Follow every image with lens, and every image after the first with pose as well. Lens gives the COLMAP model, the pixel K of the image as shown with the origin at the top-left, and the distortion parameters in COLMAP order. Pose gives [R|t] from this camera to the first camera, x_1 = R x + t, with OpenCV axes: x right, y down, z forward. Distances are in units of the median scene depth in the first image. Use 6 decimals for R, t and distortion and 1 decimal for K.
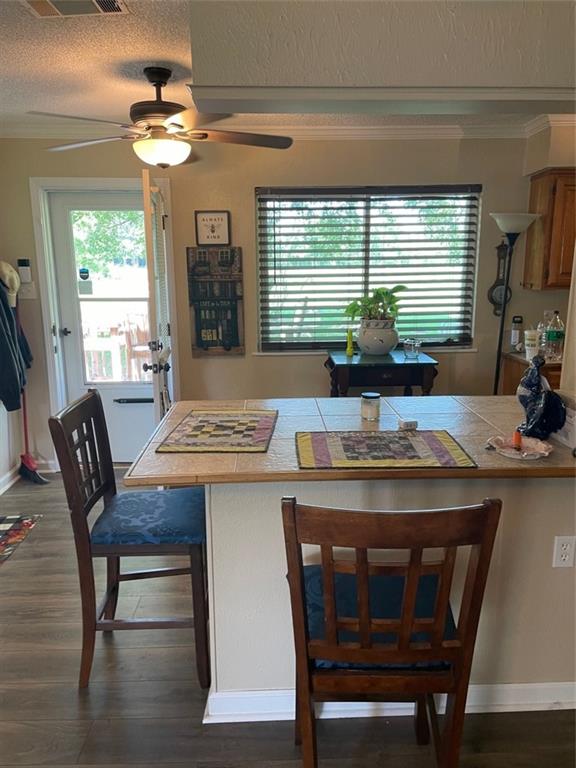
lens RADIAL K [[585.7, 0, 289.1], [0, 585.7, 398.9], [0, 0, 1]] dist [0.090141, -0.117995]
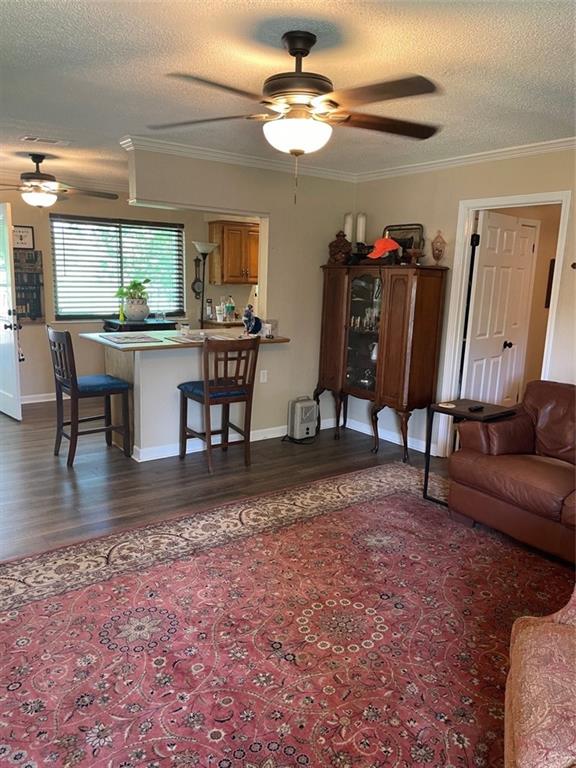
lens RADIAL K [[578.3, 0, 288.0], [0, 578.3, 384.0], [0, 0, 1]] dist [0.092306, -0.113840]
pose [[0.819327, -0.077459, 0.568070, -0.446079], [0.090744, 0.995862, 0.004909, 0.132353], [-0.566100, 0.047527, 0.822965, -0.582188]]
